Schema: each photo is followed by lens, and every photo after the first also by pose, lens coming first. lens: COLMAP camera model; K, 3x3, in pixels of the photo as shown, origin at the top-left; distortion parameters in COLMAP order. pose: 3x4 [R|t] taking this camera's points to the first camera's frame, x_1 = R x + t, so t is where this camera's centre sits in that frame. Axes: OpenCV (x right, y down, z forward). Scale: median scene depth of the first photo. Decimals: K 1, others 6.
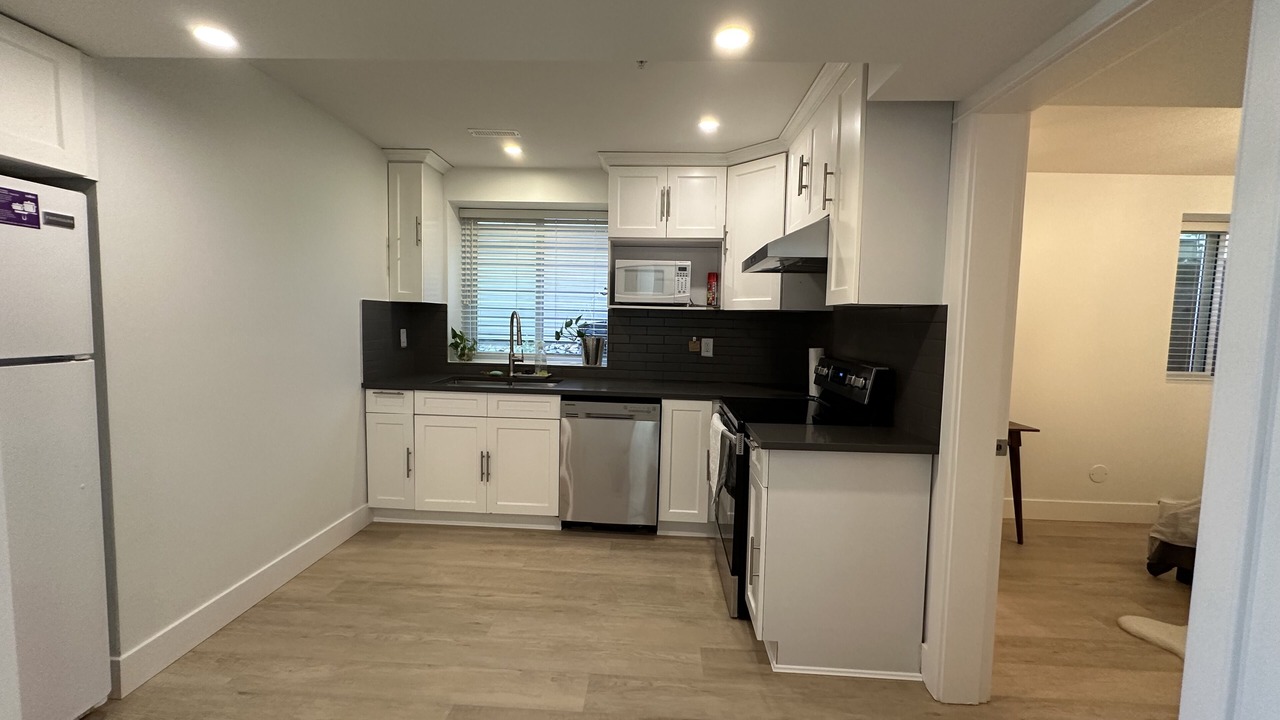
lens RADIAL K [[510.2, 0, 640.0], [0, 510.2, 360.0], [0, 0, 1]] dist [0.000436, 0.000156]
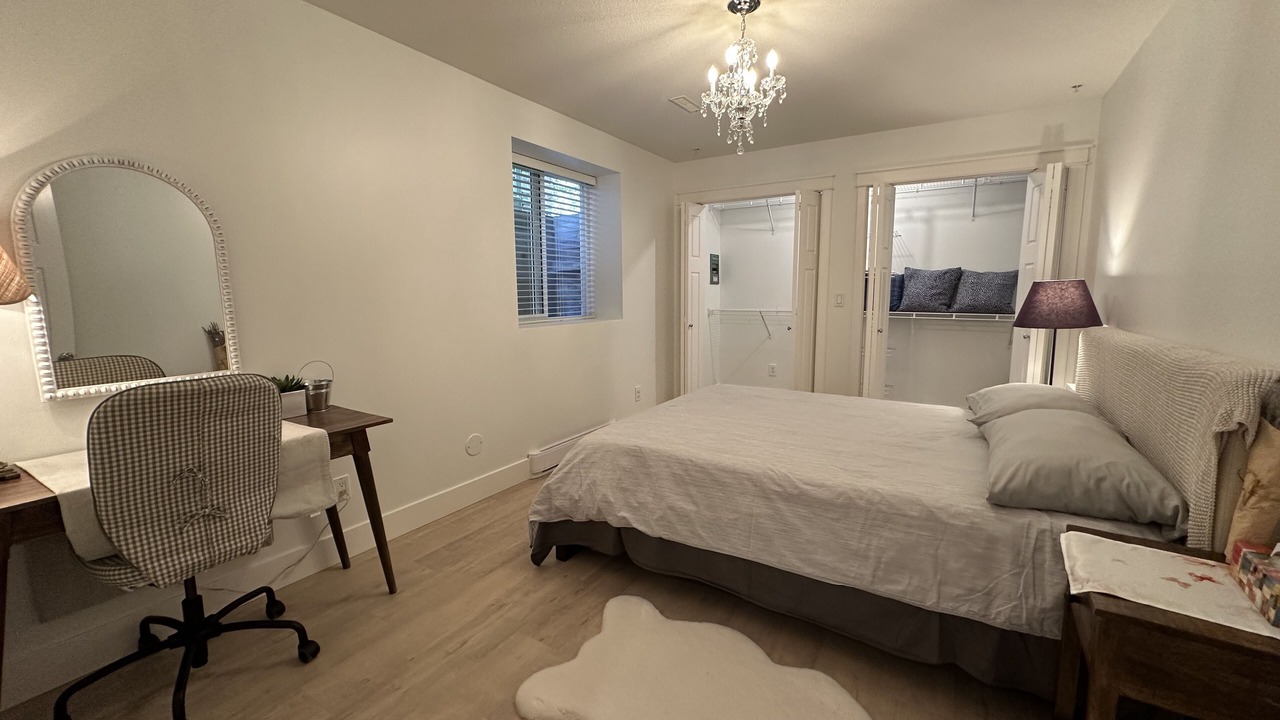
lens RADIAL K [[510.2, 0, 640.0], [0, 510.2, 360.0], [0, 0, 1]] dist [0.000436, 0.000156]
pose [[0.497856, -0.146159, 0.854855, 0.403230], [0.082792, 0.989204, 0.120913, 0.010013], [-0.863299, 0.010578, 0.504582, 0.408453]]
